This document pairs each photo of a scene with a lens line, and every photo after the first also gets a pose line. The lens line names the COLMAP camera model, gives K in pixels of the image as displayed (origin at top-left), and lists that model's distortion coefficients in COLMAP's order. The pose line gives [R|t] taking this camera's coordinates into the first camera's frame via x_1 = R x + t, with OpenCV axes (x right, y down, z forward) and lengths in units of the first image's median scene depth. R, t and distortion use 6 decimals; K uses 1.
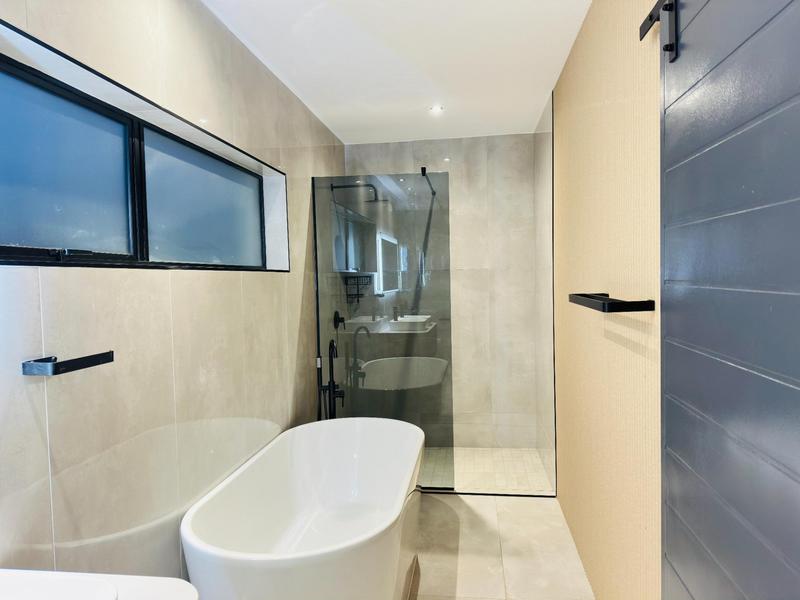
lens RADIAL K [[556.2, 0, 399.7], [0, 556.2, 298.8], [0, 0, 1]] dist [-0.005789, -0.001081]
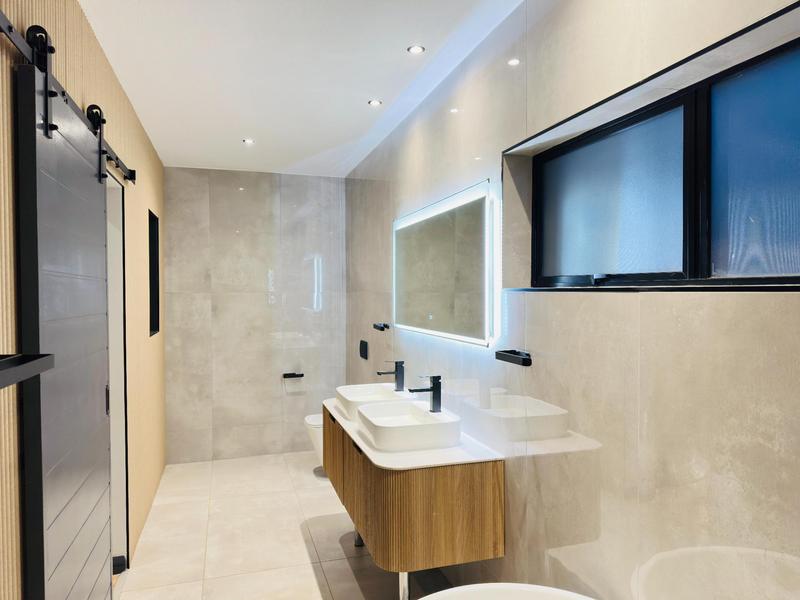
lens RADIAL K [[556.2, 0, 400.2], [0, 556.2, 300.4], [0, 0, 1]] dist [-0.005789, -0.001081]
pose [[-0.909854, 0.036322, -0.413336, 0.218551], [0.012164, 0.998068, 0.060930, -0.097714], [0.414751, 0.050409, -0.908538, 1.655294]]
